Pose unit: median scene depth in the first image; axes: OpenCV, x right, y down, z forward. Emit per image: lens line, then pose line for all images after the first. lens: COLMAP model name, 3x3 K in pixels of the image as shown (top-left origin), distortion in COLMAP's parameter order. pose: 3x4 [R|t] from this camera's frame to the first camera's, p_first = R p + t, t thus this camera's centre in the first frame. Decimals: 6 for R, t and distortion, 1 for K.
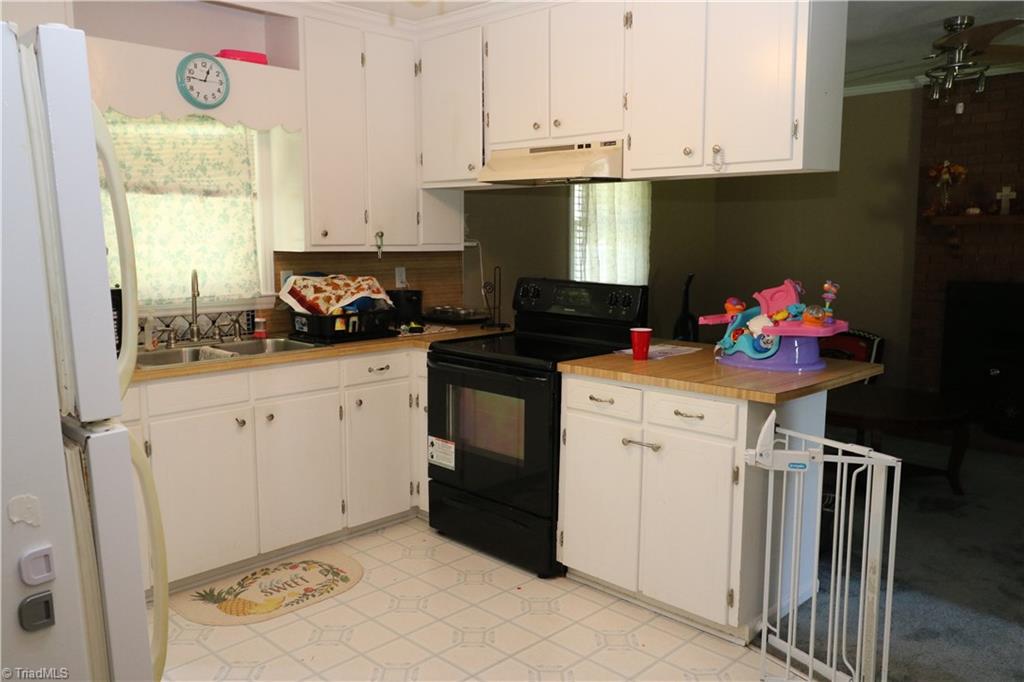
lens RADIAL K [[808.7, 0, 511.2], [0, 808.7, 341.1], [0, 0, 1]] dist [0.019726, -0.010510]
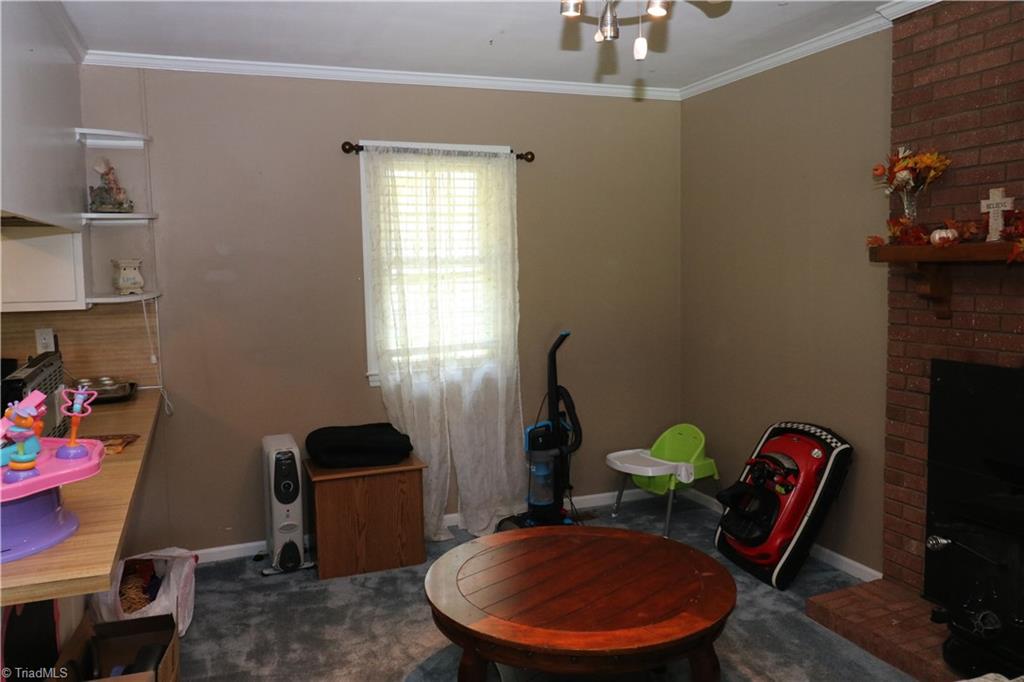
lens RADIAL K [[808.7, 0, 512.5], [0, 808.7, 342.7], [0, 0, 1]] dist [0.019726, -0.010510]
pose [[0.909849, 0.025991, -0.414125, 0.526021], [-0.037050, 0.999139, -0.018695, -0.065988], [0.413282, 0.032353, 0.910028, 0.379903]]
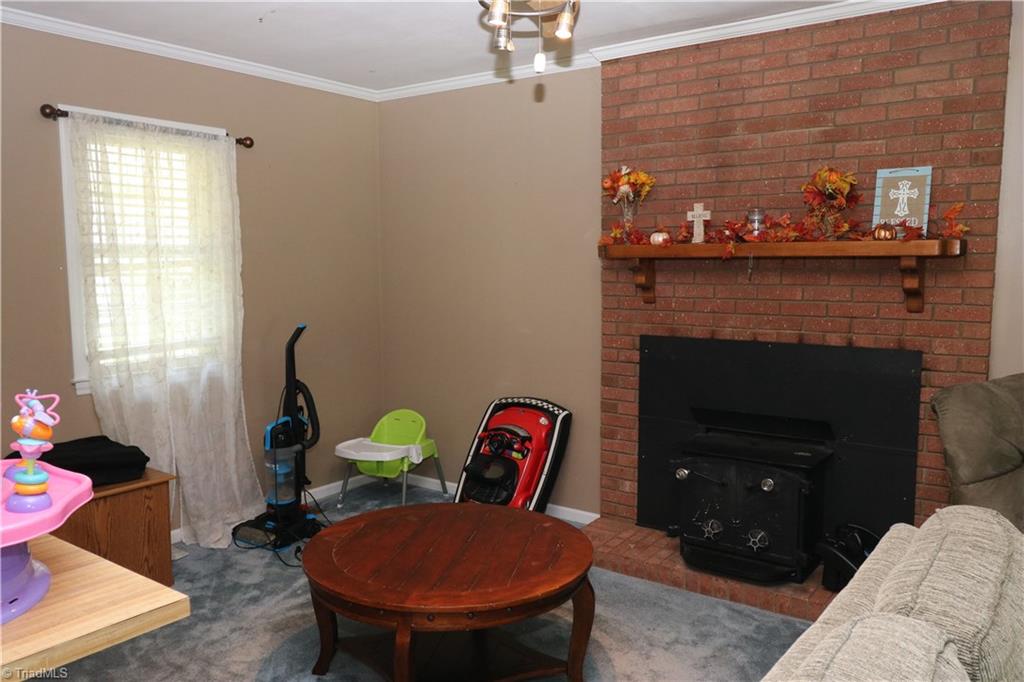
lens RADIAL K [[808.7, 0, 509.0], [0, 808.7, 343.2], [0, 0, 1]] dist [0.019726, -0.010510]
pose [[0.990384, -0.014455, 0.137591, 0.337194], [0.017932, 0.999550, -0.024063, -0.053399], [-0.137181, 0.026299, 0.990197, 0.323080]]
